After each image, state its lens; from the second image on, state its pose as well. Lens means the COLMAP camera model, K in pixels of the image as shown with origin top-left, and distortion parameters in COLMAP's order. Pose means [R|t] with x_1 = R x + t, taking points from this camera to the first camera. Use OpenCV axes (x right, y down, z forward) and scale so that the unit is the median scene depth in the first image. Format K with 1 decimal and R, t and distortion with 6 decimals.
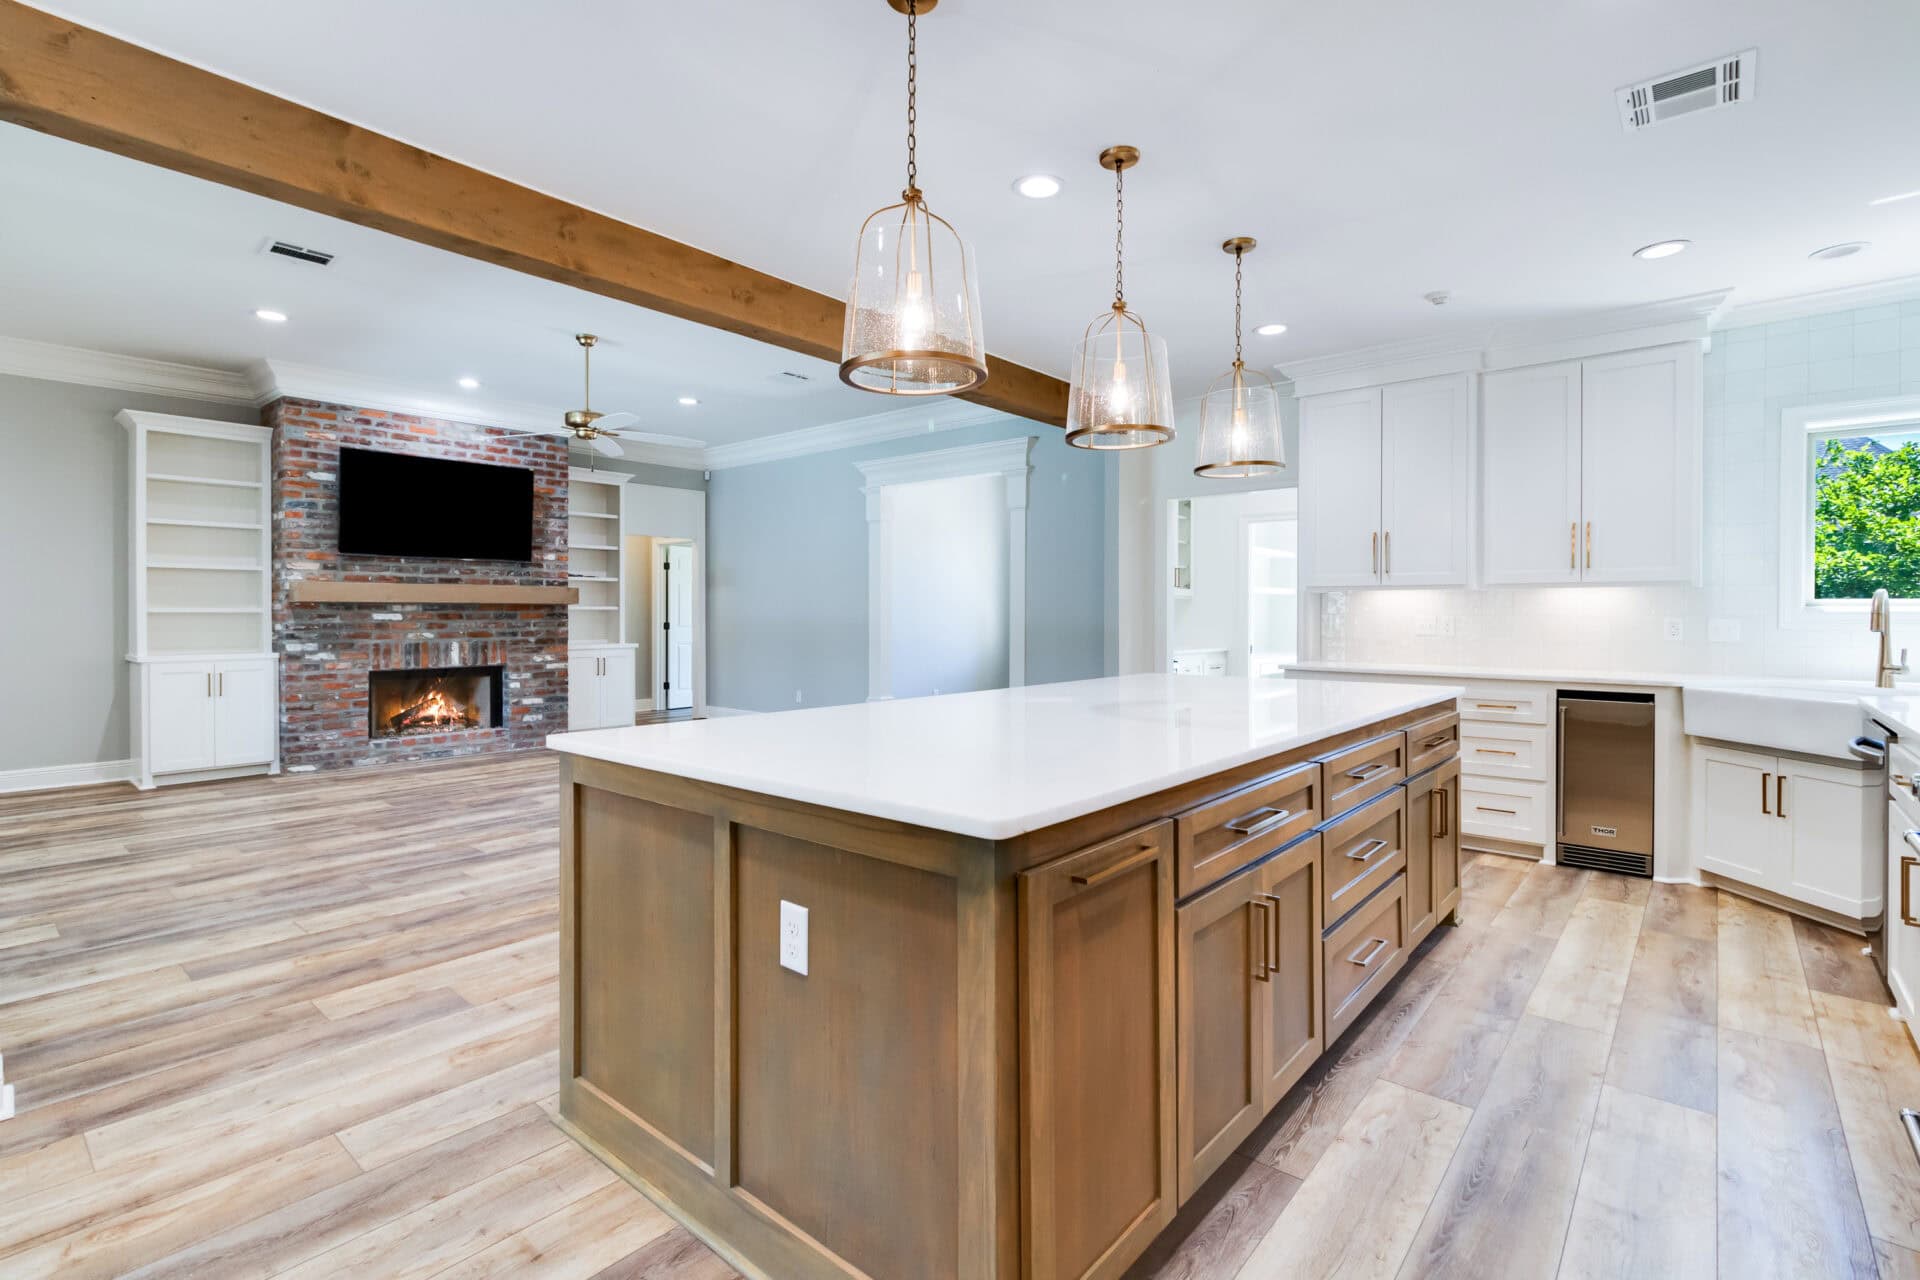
lens RADIAL K [[894.4, 0, 967.0], [0, 894.4, 614.1], [0, 0, 1]] dist [0.003289, -0.000061]
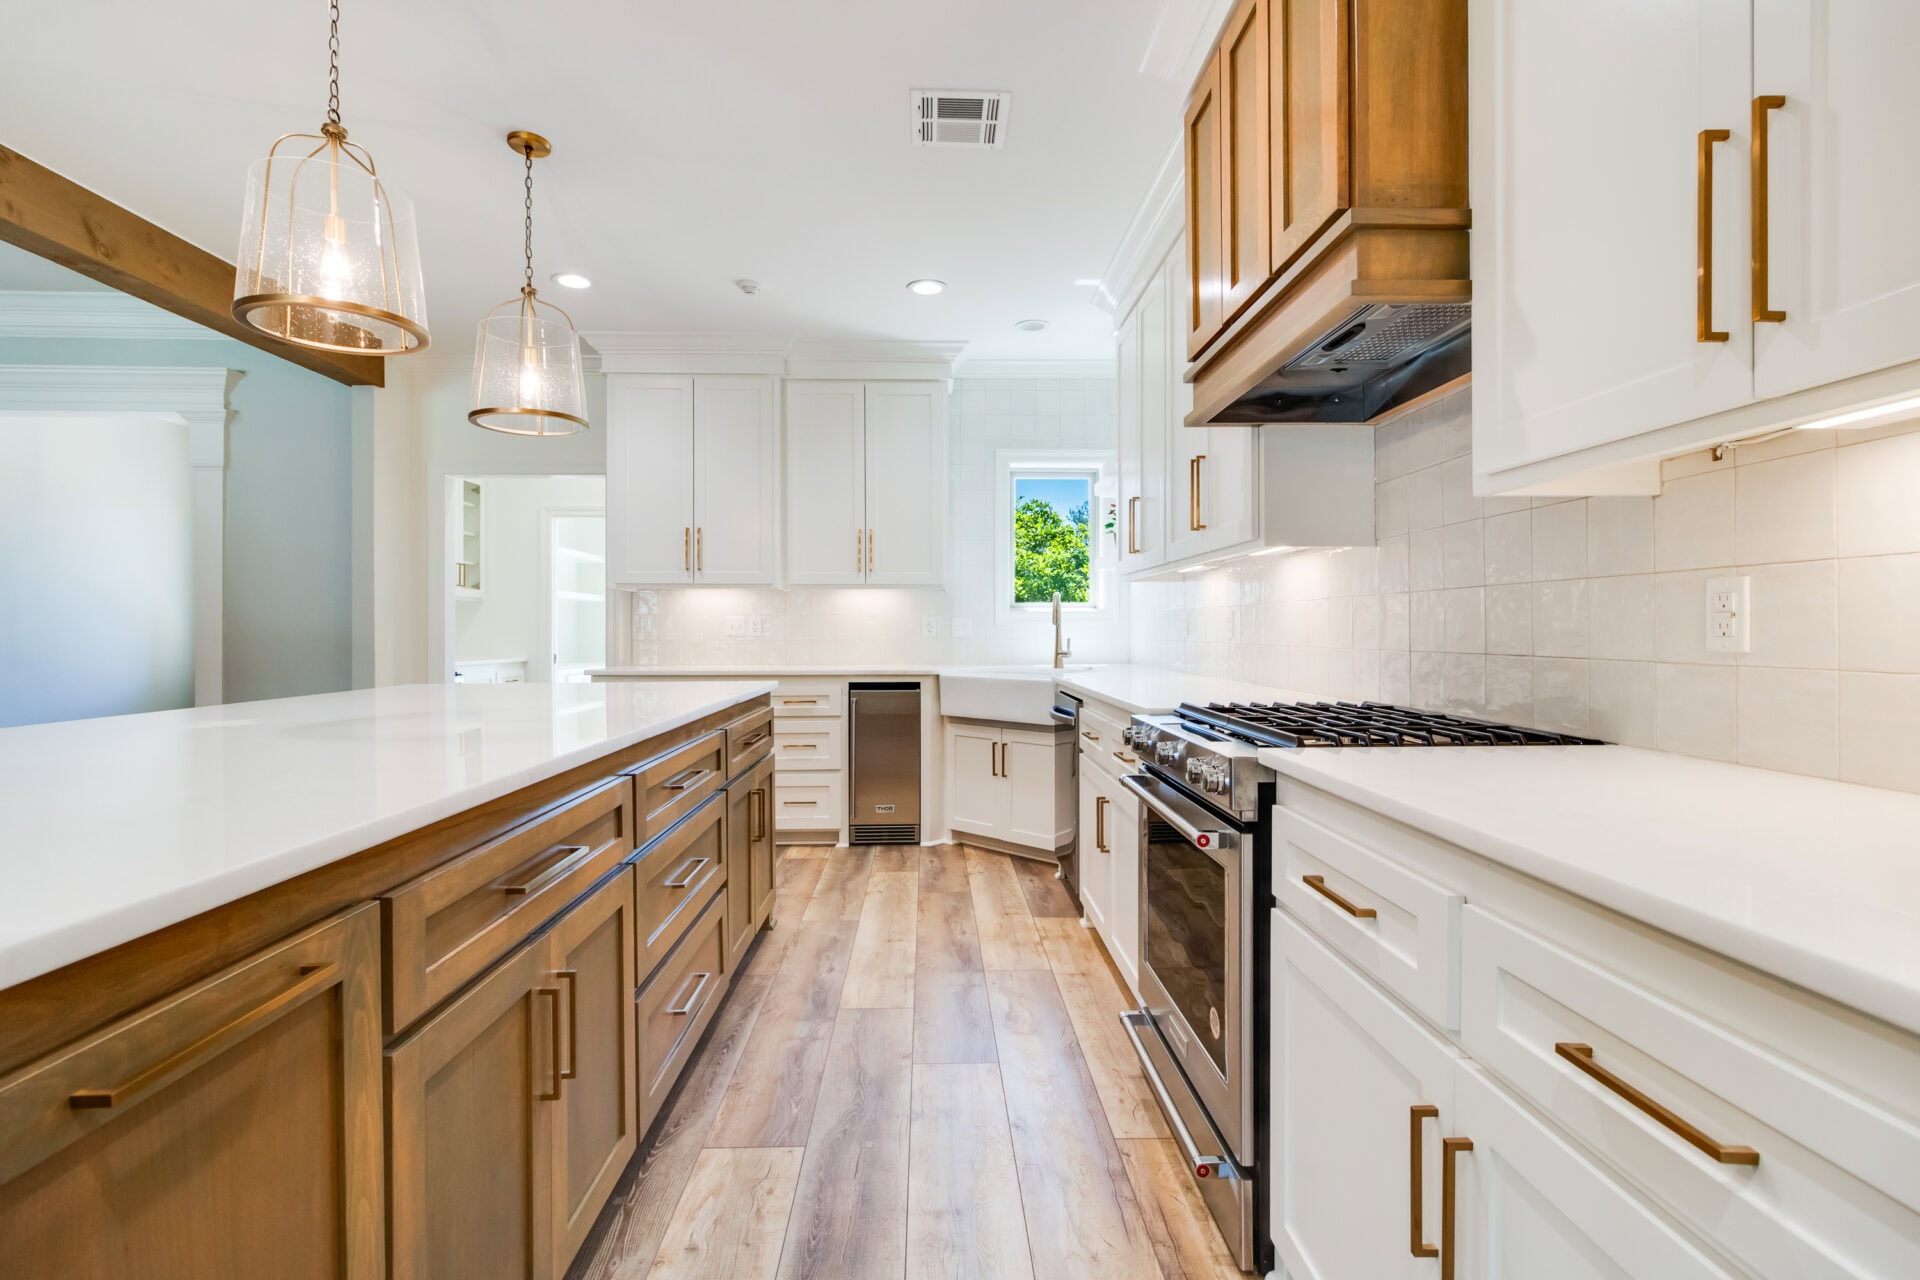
lens RADIAL K [[893.8, 0, 951.9], [0, 893.8, 622.8], [0, 0, 1]] dist [0.001087, -0.000399]
pose [[0.751301, -0.001335, 0.659959, 0.066757], [0.006974, 0.999958, -0.005917, 0.029607], [-0.659923, 0.009048, 0.751279, 0.169583]]
